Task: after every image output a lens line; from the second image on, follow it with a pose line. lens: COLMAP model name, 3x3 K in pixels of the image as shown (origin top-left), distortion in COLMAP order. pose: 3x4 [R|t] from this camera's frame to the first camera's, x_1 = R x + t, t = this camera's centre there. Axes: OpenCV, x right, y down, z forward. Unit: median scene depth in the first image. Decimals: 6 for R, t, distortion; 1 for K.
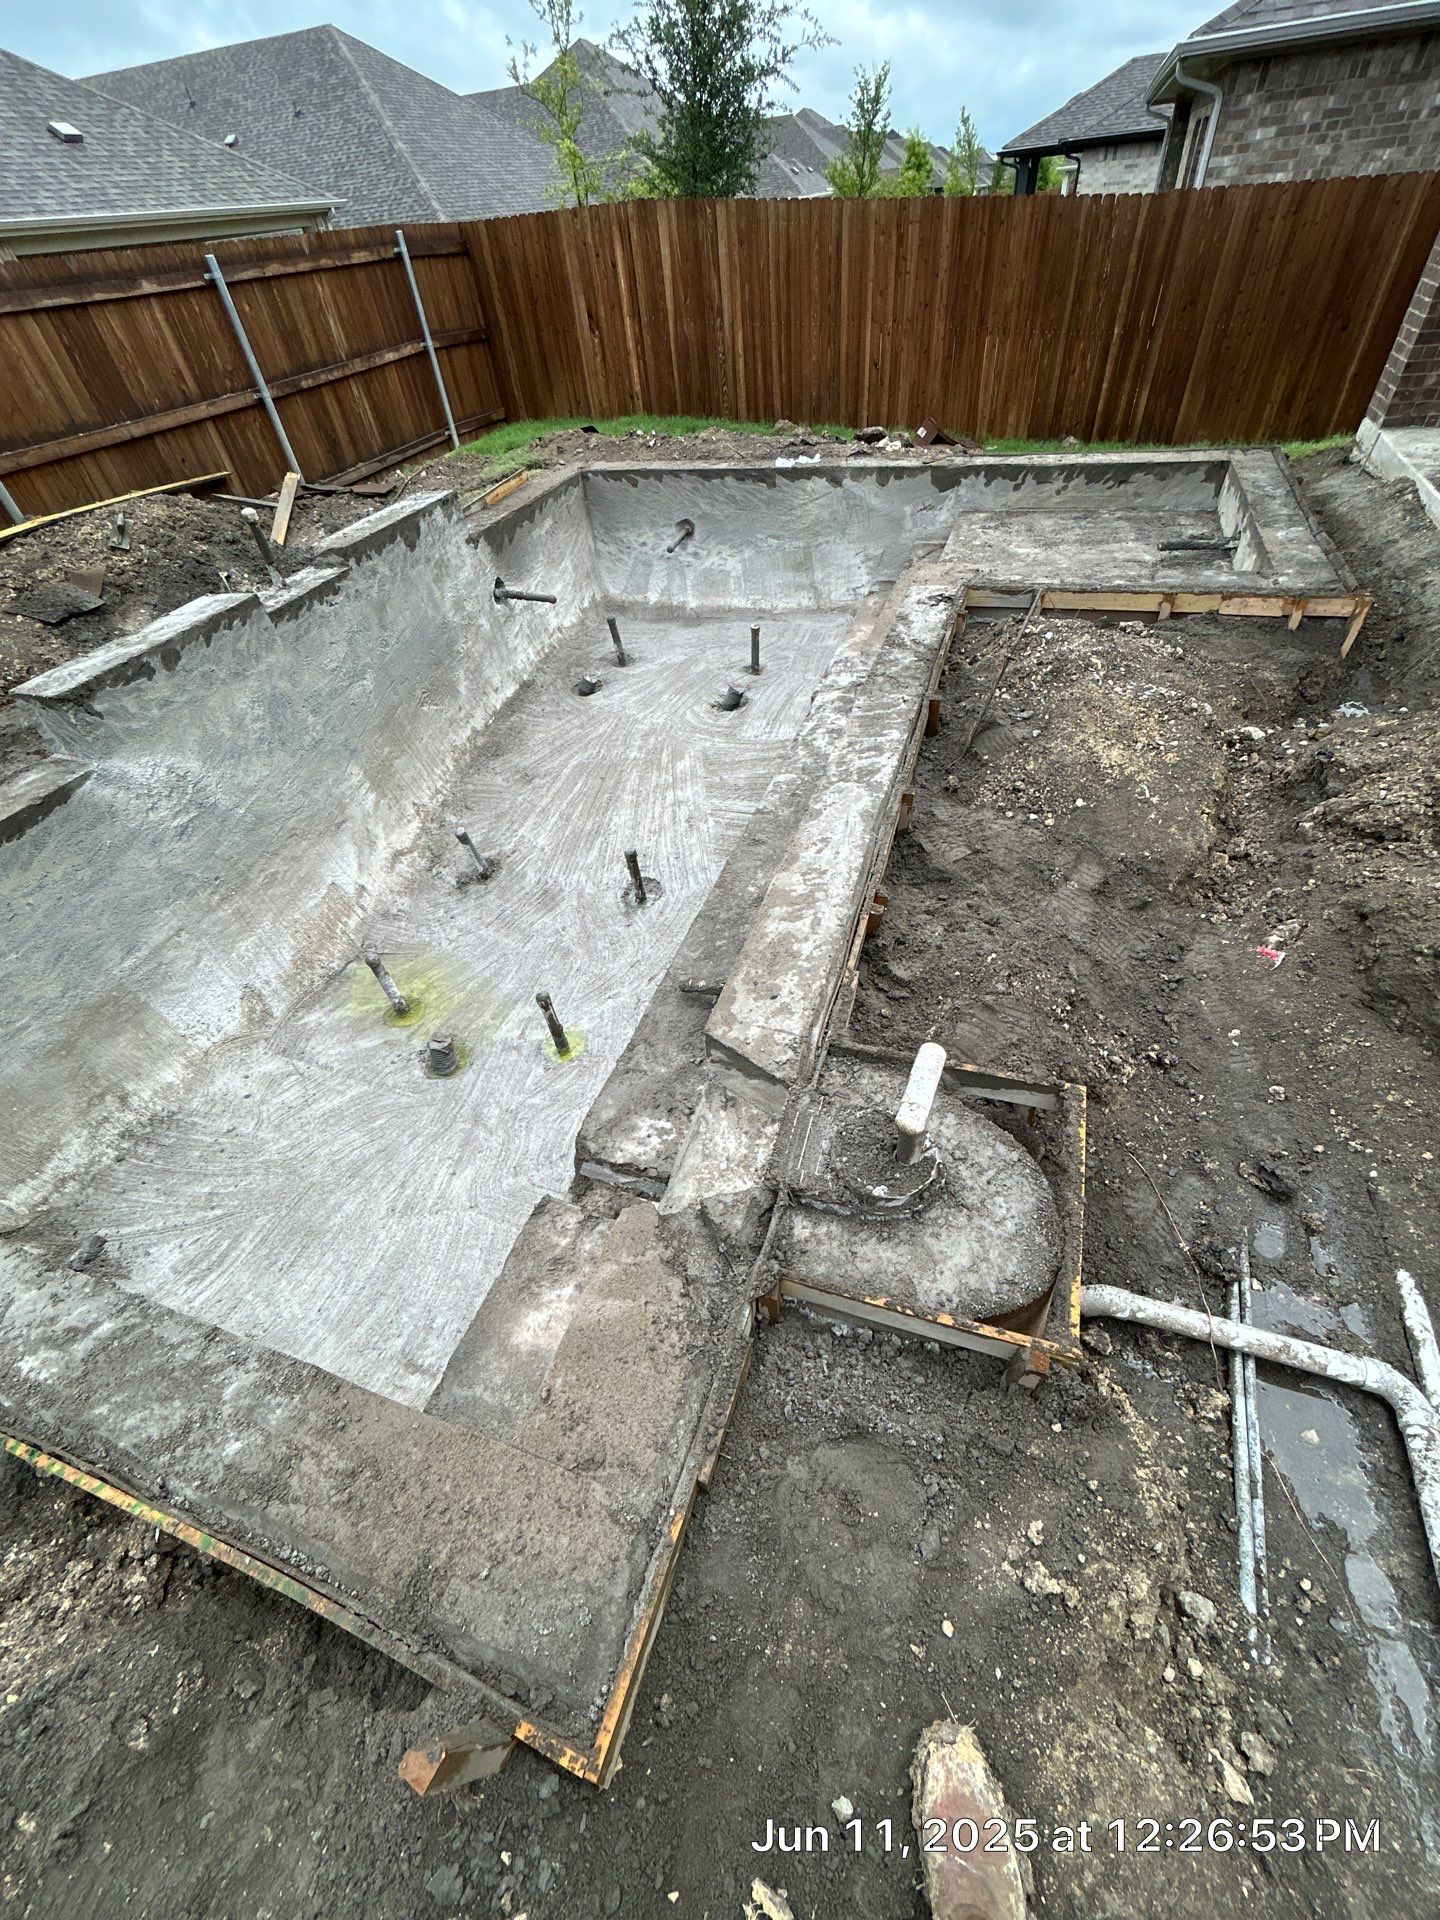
lens RADIAL K [[772.2, 0, 720.0], [0, 772.2, 960.0], [0, 0, 1]] dist [0.000320, -0.000004]
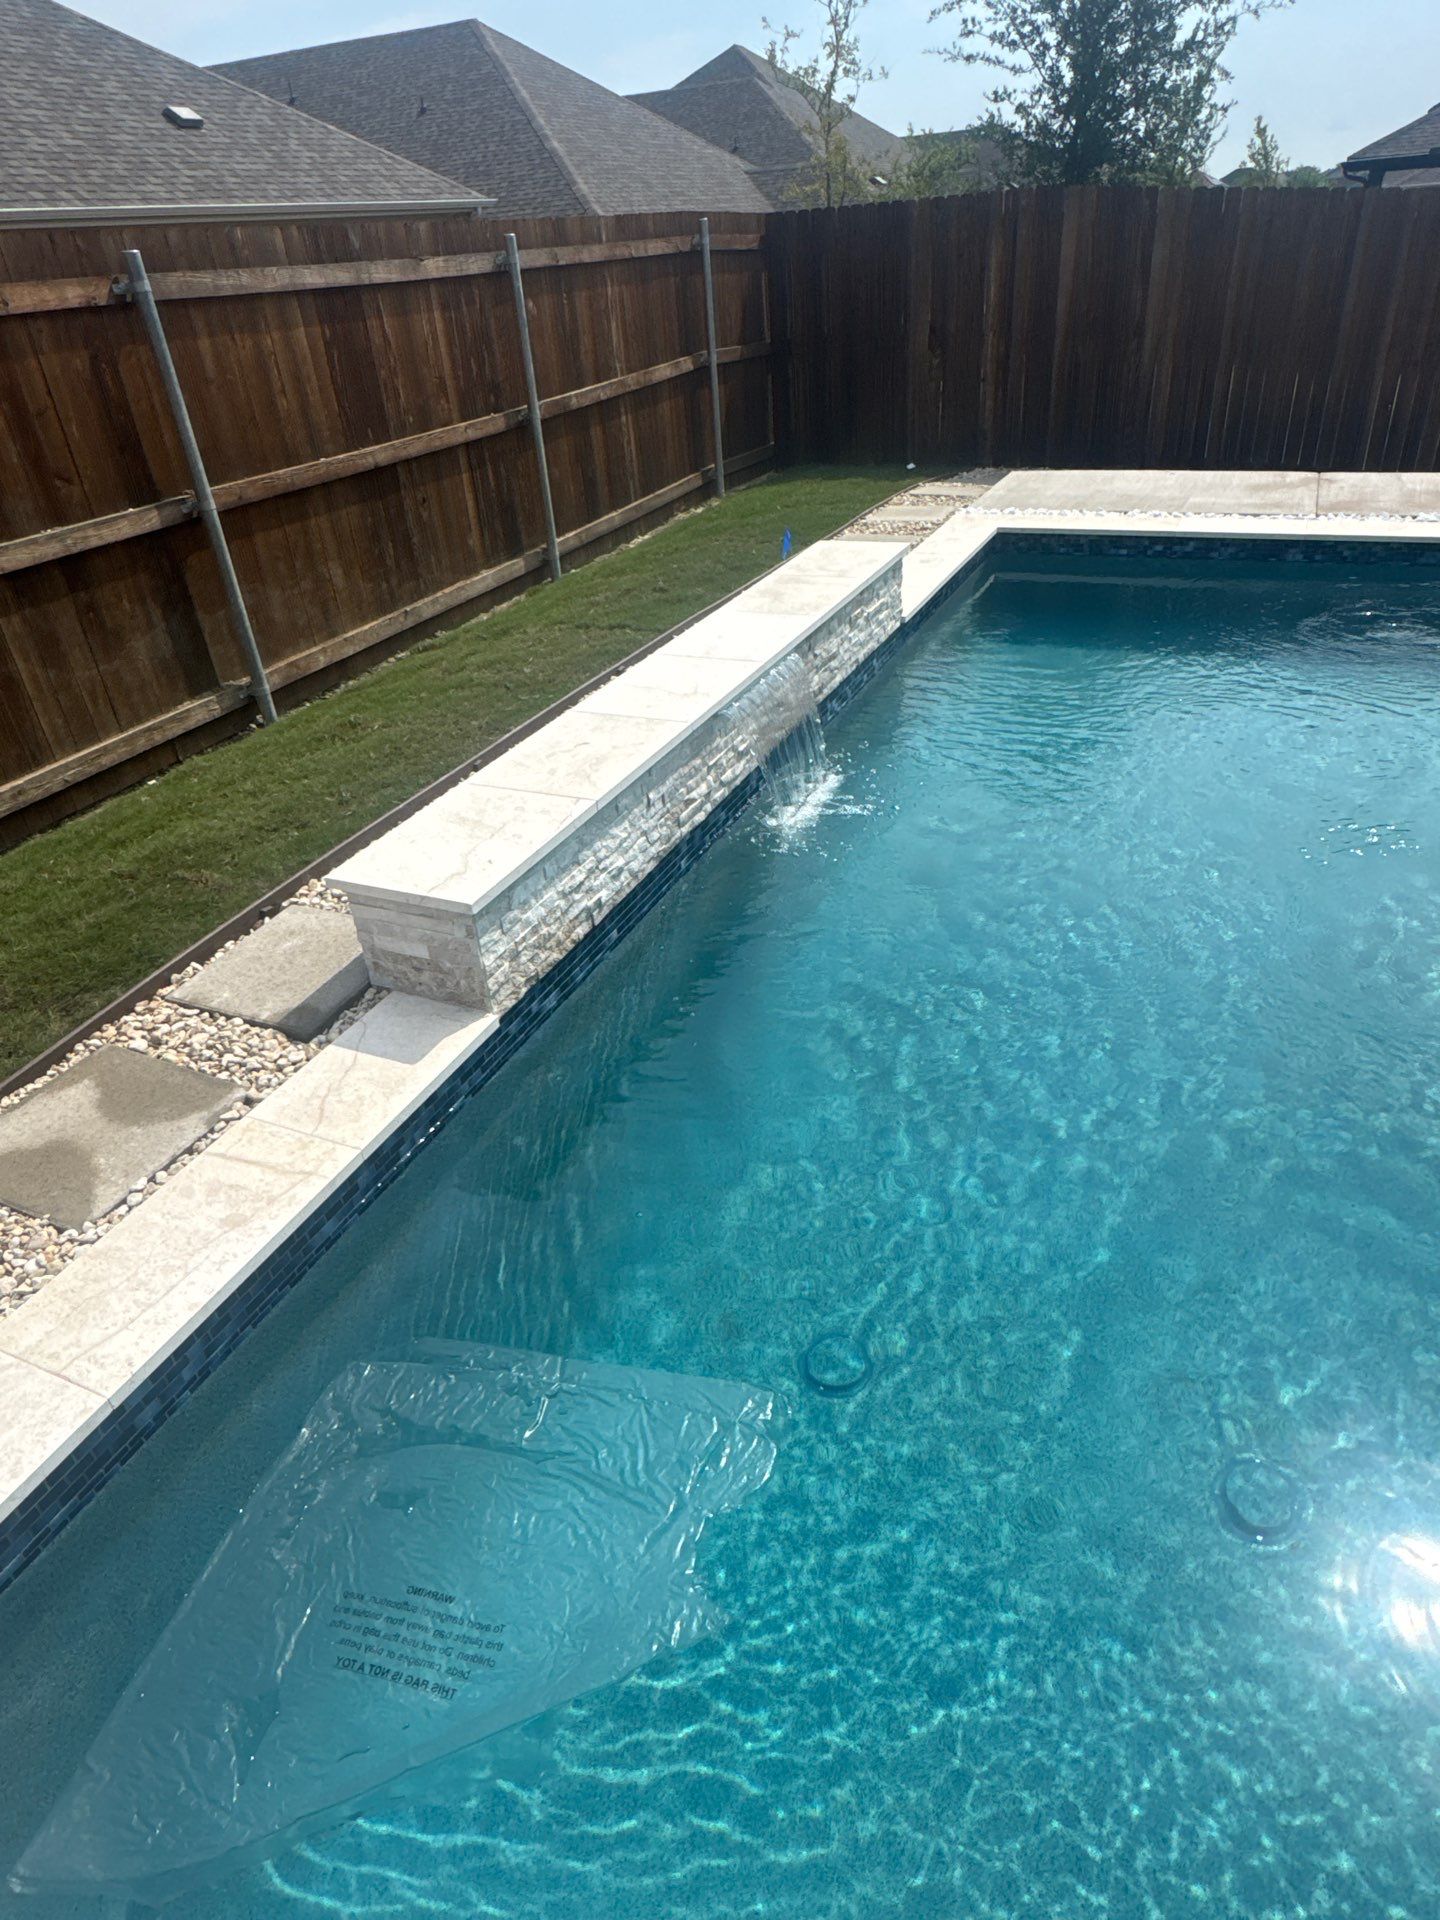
lens RADIAL K [[1150.8, 0, 720.0], [0, 1150.8, 960.0], [0, 0, 1]] dist [-0.003278, 0.003844]
pose [[0.995471, 0.063847, -0.070434, -0.245607], [-0.076938, 0.976274, -0.202408, -0.059150], [0.055840, 0.206910, 0.976765, 0.097360]]
